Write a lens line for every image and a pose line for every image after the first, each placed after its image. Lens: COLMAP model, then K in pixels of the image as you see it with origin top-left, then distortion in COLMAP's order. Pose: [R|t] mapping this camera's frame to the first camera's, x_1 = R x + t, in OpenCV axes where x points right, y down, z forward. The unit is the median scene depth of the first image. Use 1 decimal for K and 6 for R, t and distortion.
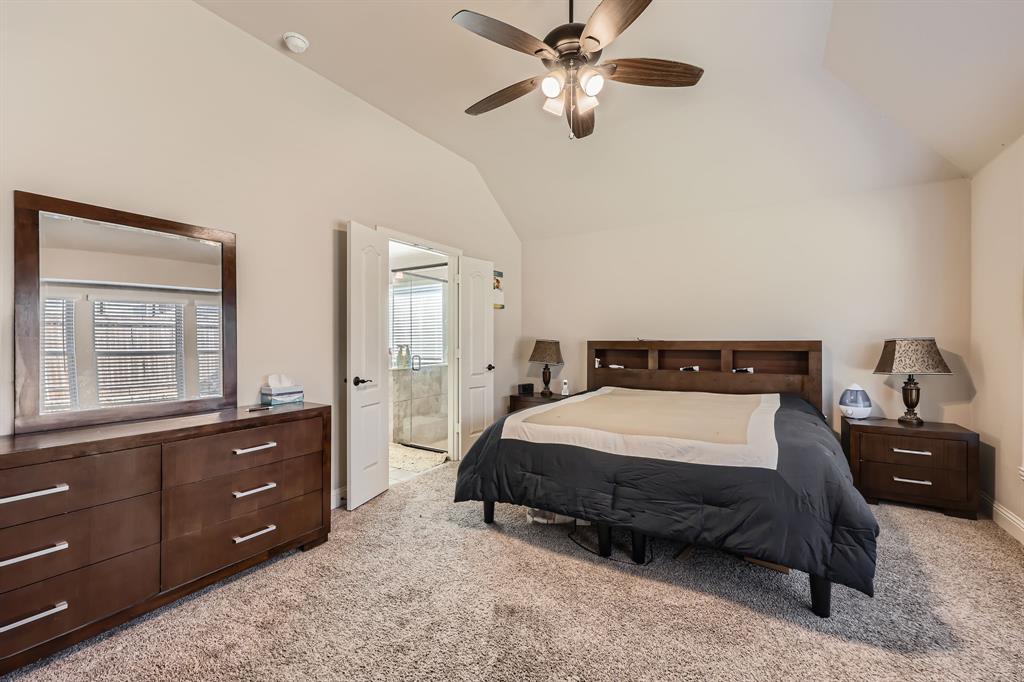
lens RADIAL K [[415.4, 0, 514.2], [0, 415.4, 341.5], [0, 0, 1]] dist [-0.003690, 0.001159]
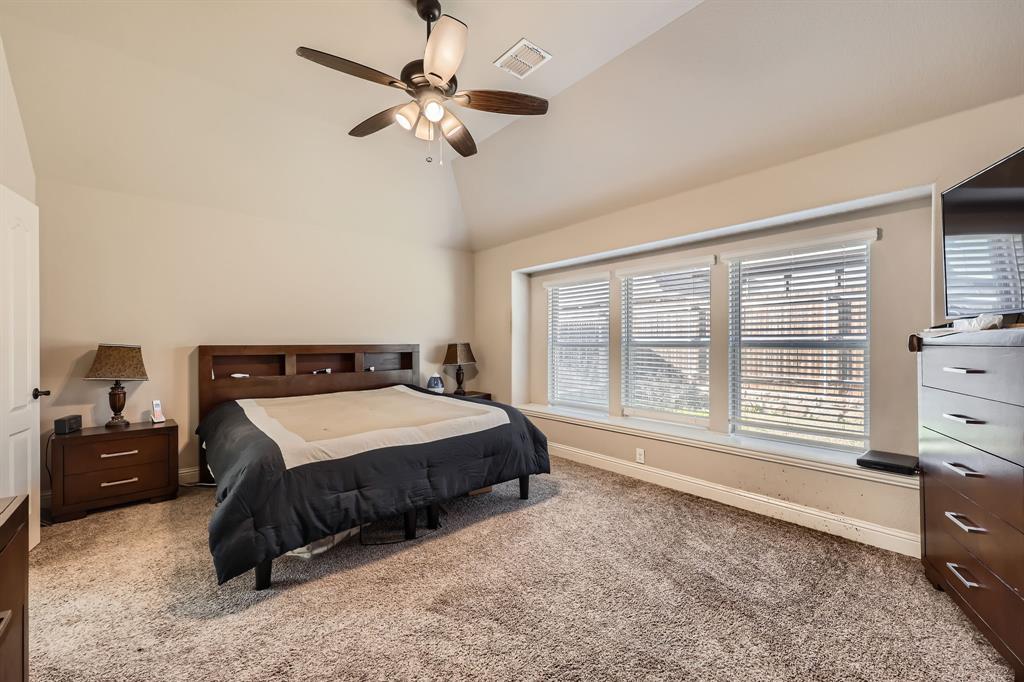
lens RADIAL K [[415.4, 0, 512.4], [0, 415.4, 336.5], [0, 0, 1]] dist [-0.003690, 0.001159]
pose [[0.293343, 0.015344, 0.955884, -0.667171], [0.004450, 0.999838, -0.017415, -0.004176], [-0.955997, 0.009363, 0.293228, 0.352628]]
